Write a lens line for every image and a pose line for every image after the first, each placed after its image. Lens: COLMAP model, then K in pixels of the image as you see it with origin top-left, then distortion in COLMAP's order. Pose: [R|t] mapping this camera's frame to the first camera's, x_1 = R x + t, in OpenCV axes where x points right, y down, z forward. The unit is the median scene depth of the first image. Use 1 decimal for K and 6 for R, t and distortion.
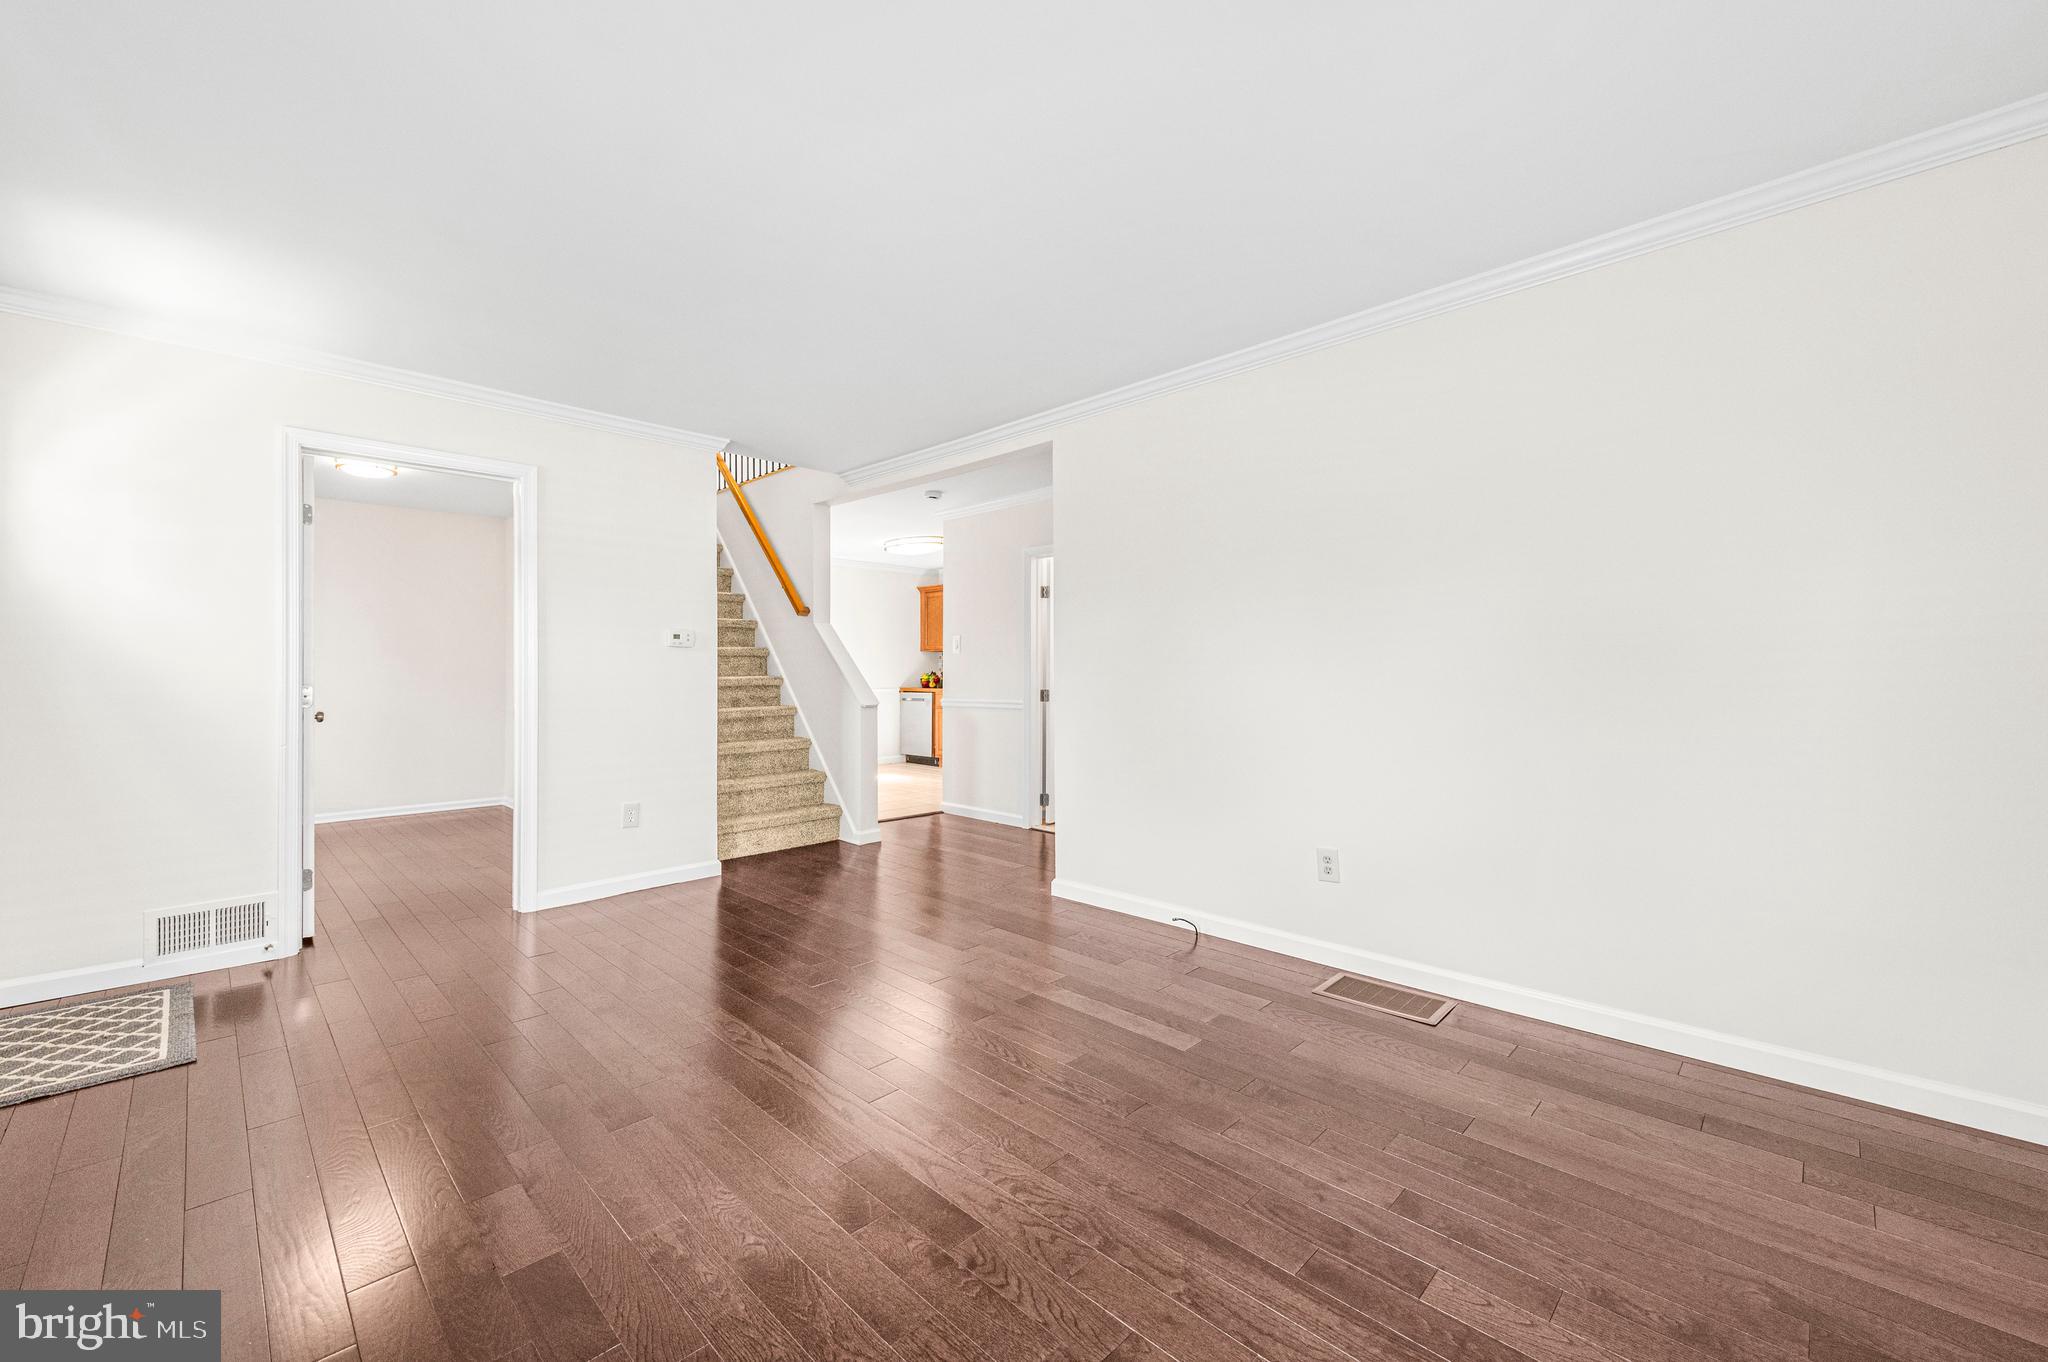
lens RADIAL K [[803.3, 0, 1028.9], [0, 803.3, 667.7], [0, 0, 1]] dist [0.008216, -0.000675]
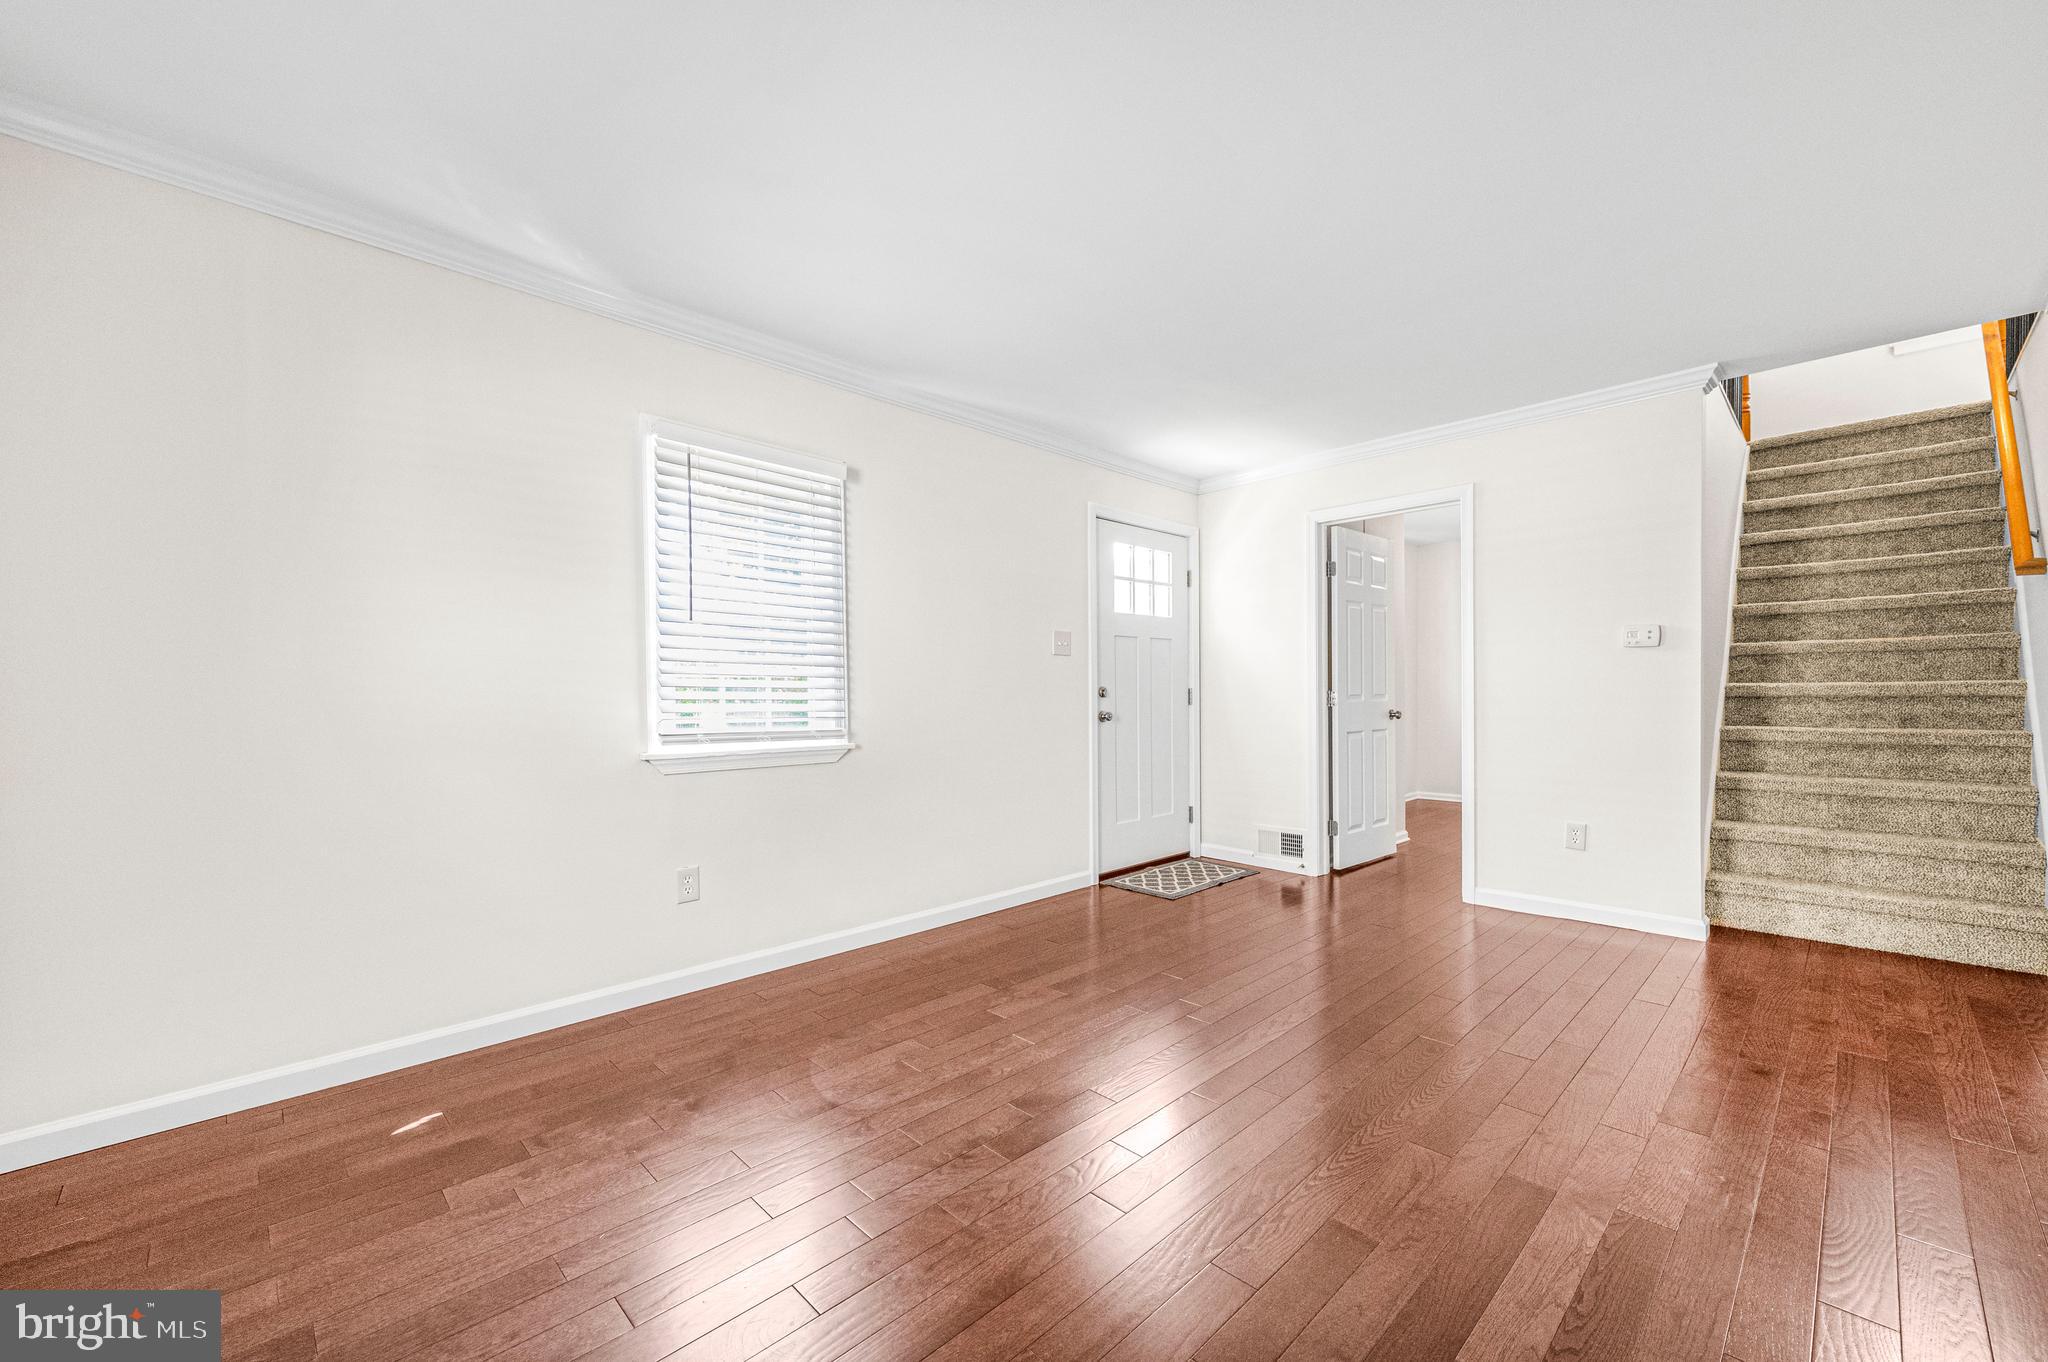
lens RADIAL K [[803.3, 0, 1036.3], [0, 803.3, 700.7], [0, 0, 1]] dist [0.008216, -0.000675]
pose [[-0.006900, 0.019318, -0.999790, 0.384745], [0.015364, 0.999697, 0.019210, 0.003822], [0.999858, -0.015228, -0.007195, 0.373456]]
